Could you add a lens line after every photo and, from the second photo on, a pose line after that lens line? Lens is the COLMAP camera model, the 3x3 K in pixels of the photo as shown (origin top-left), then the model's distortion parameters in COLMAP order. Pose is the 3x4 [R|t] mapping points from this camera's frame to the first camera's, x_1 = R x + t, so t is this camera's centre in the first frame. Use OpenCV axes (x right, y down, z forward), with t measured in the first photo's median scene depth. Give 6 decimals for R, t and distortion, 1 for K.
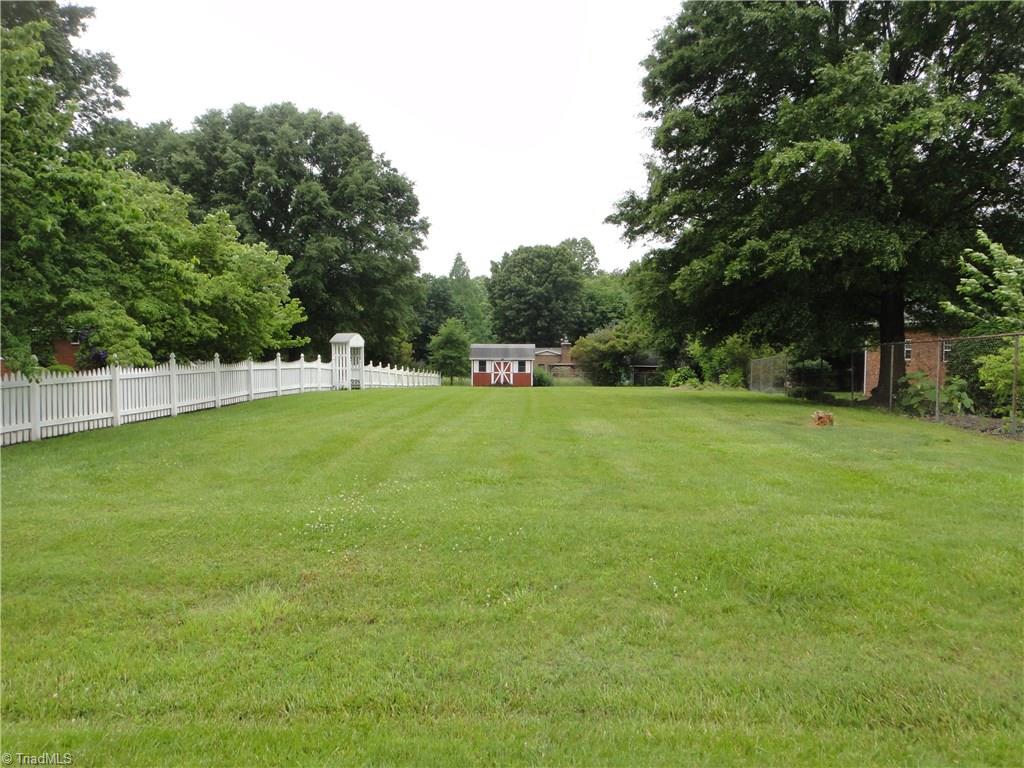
lens RADIAL K [[741.2, 0, 511.3], [0, 741.2, 376.9], [0, 0, 1]] dist [0.009666, -0.010149]
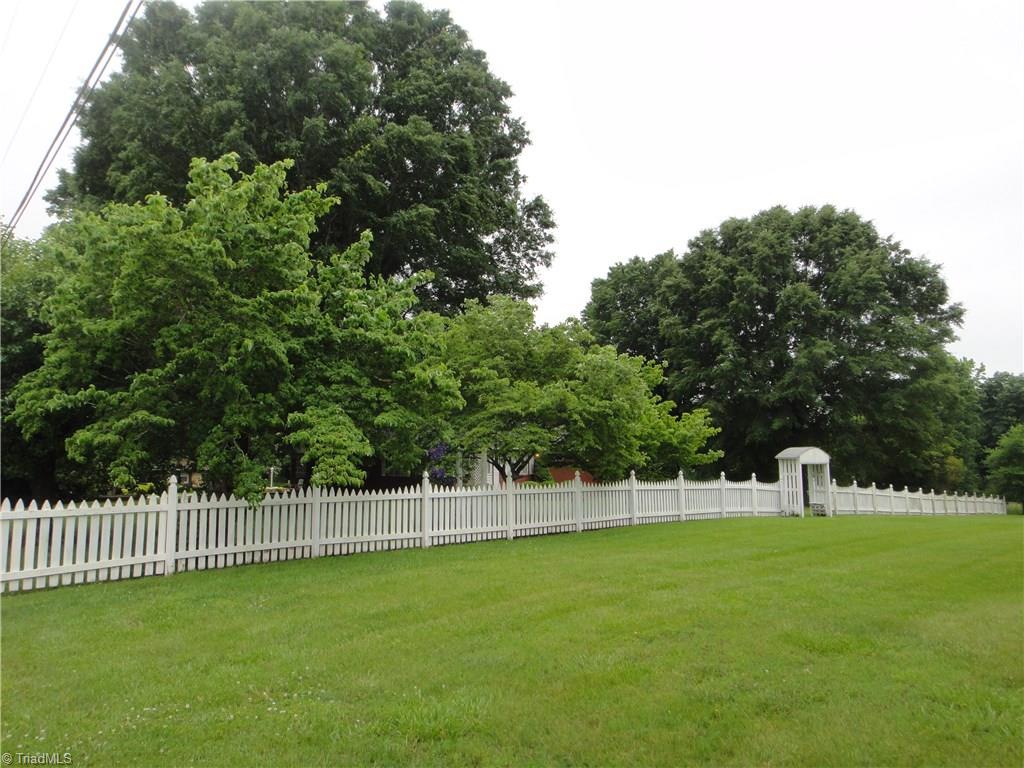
lens RADIAL K [[741.2, 0, 511.3], [0, 741.2, 376.9], [0, 0, 1]] dist [0.009666, -0.010149]
pose [[0.743942, -0.080641, -0.663361, 0.052269], [-0.024025, 0.988823, -0.147148, -0.003418], [0.667812, 0.125407, 0.733689, 0.085063]]
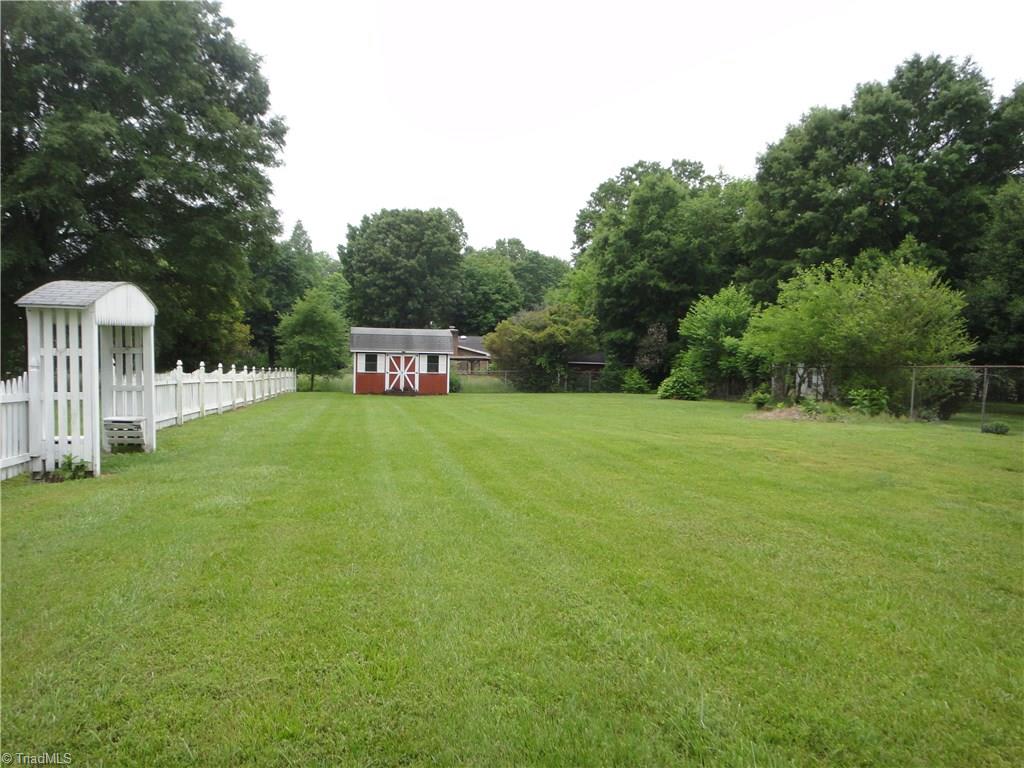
lens RADIAL K [[741.2, 0, 511.3], [0, 741.2, 376.9], [0, 0, 1]] dist [0.009666, -0.010149]
pose [[0.974785, 0.005700, 0.223072, -0.063643], [-0.009404, 0.999835, 0.015542, -0.013177], [-0.222946, -0.017248, 0.974678, 0.351362]]
